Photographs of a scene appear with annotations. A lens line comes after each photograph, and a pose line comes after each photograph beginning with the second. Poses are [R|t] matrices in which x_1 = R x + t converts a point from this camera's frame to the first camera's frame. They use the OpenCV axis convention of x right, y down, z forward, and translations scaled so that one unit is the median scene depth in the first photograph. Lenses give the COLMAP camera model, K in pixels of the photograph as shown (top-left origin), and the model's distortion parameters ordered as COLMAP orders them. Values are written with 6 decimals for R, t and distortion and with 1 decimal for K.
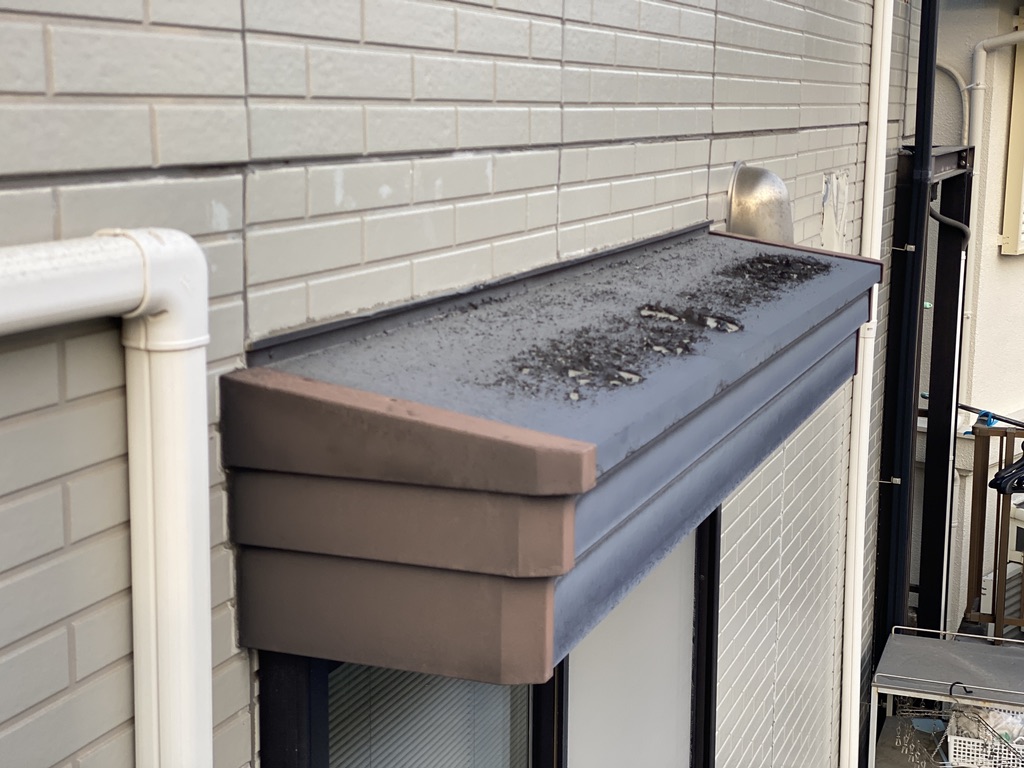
lens RADIAL K [[1521.9, 0, 512.0], [0, 1521.9, 384.0], [0, 0, 1]] dist [0.183356, 0.003411]
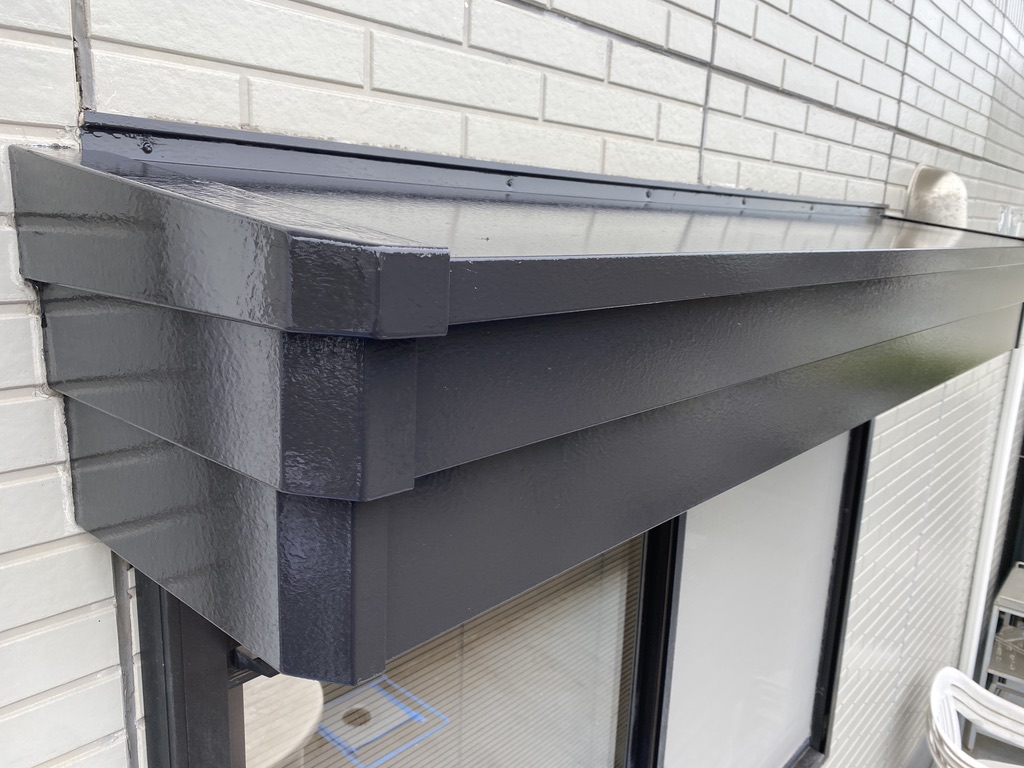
lens RADIAL K [[799.6, 0, 512.0], [0, 799.6, 384.0], [0, 0, 1]] dist [0.003127, -0.001586]
pose [[0.940091, 0.102507, -0.325148, 0.060199], [-0.095915, 0.994728, 0.036284, 0.026051], [0.327154, -0.002924, 0.944967, 0.276066]]
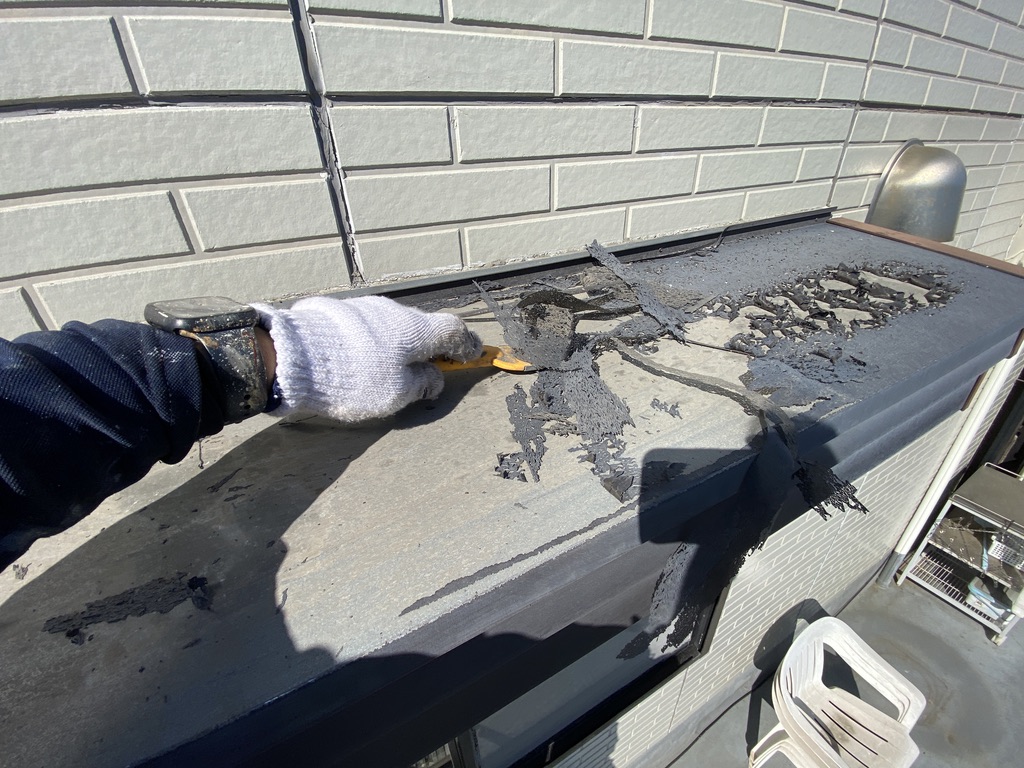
lens RADIAL K [[421.8, 0, 571.5], [0, 421.8, 399.9], [0, 0, 1]] dist [0.022230, -0.014716]
pose [[0.796610, 0.298131, -0.525861, 0.141743], [-0.078577, 0.913610, 0.398927, -0.072816], [0.599364, -0.276468, 0.751218, 0.538300]]
